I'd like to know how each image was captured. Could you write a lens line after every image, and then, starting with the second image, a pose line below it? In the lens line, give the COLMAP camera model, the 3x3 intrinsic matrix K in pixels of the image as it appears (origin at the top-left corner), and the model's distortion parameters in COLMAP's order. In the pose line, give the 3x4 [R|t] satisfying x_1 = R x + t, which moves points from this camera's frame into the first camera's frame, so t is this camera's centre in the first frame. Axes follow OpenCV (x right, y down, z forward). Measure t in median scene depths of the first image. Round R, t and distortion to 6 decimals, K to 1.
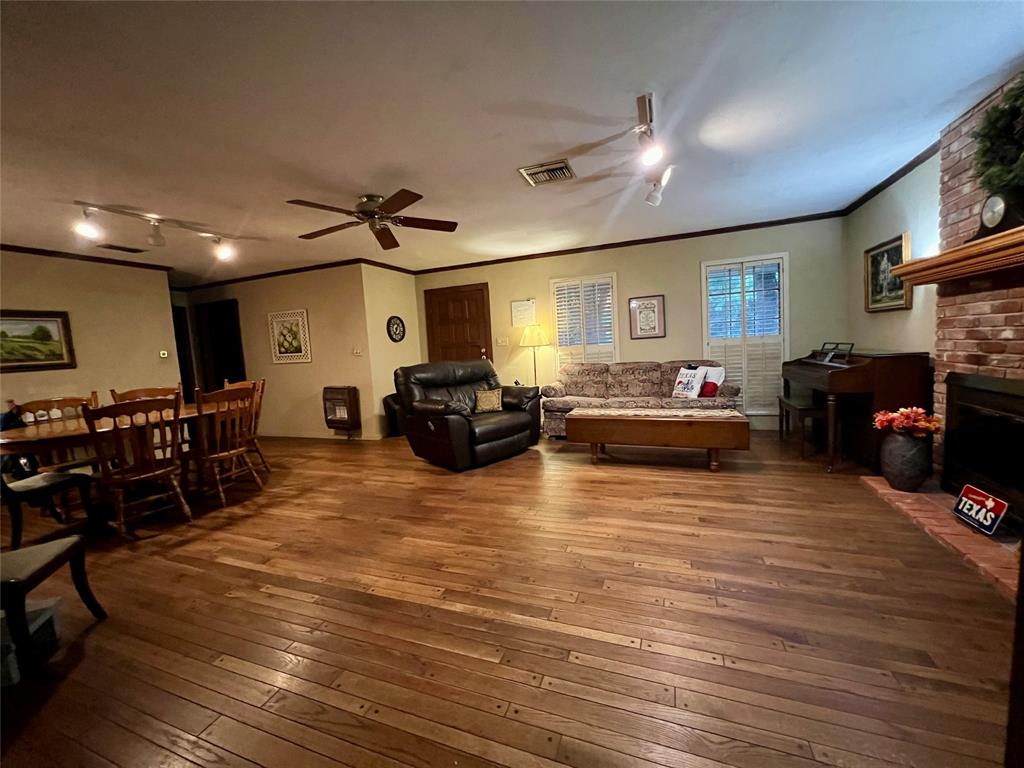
lens RADIAL K [[407.5, 0, 514.9], [0, 407.5, 382.4], [0, 0, 1]] dist [-0.001785, -0.000028]
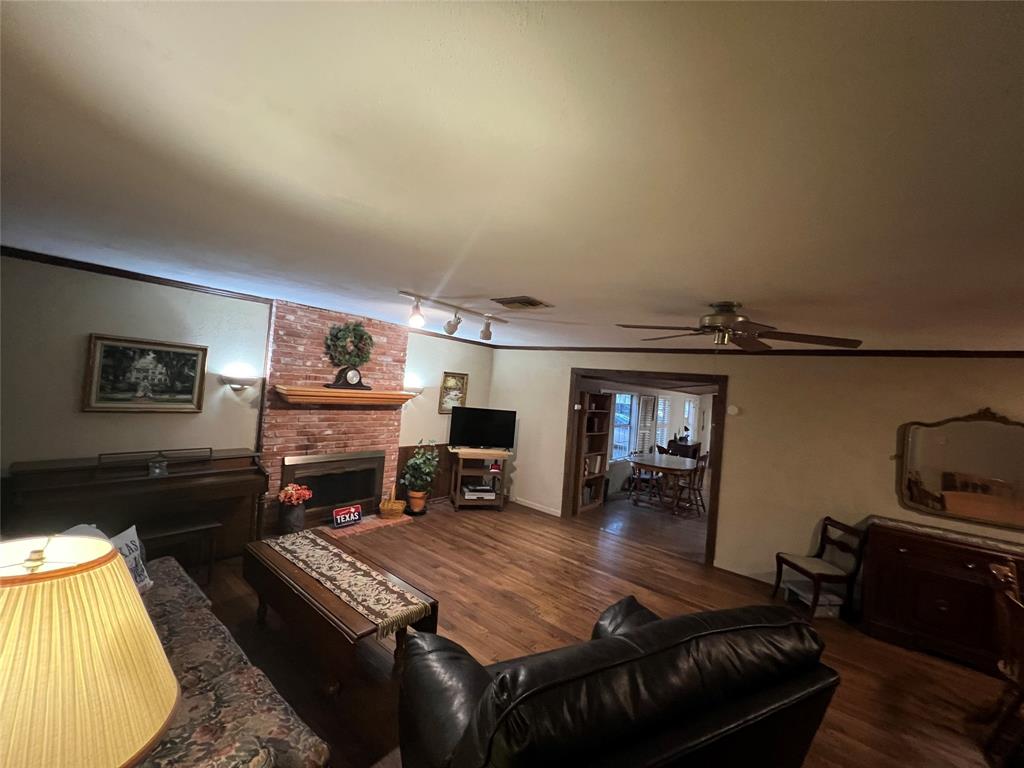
lens RADIAL K [[407.5, 0, 504.1], [0, 407.5, 379.6], [0, 0, 1]] dist [-0.001785, -0.000028]
pose [[-0.947258, -0.017556, 0.319990, -0.274553], [-0.000695, 0.998609, 0.052728, -0.493767], [-0.320471, 0.049725, -0.945952, 2.654813]]
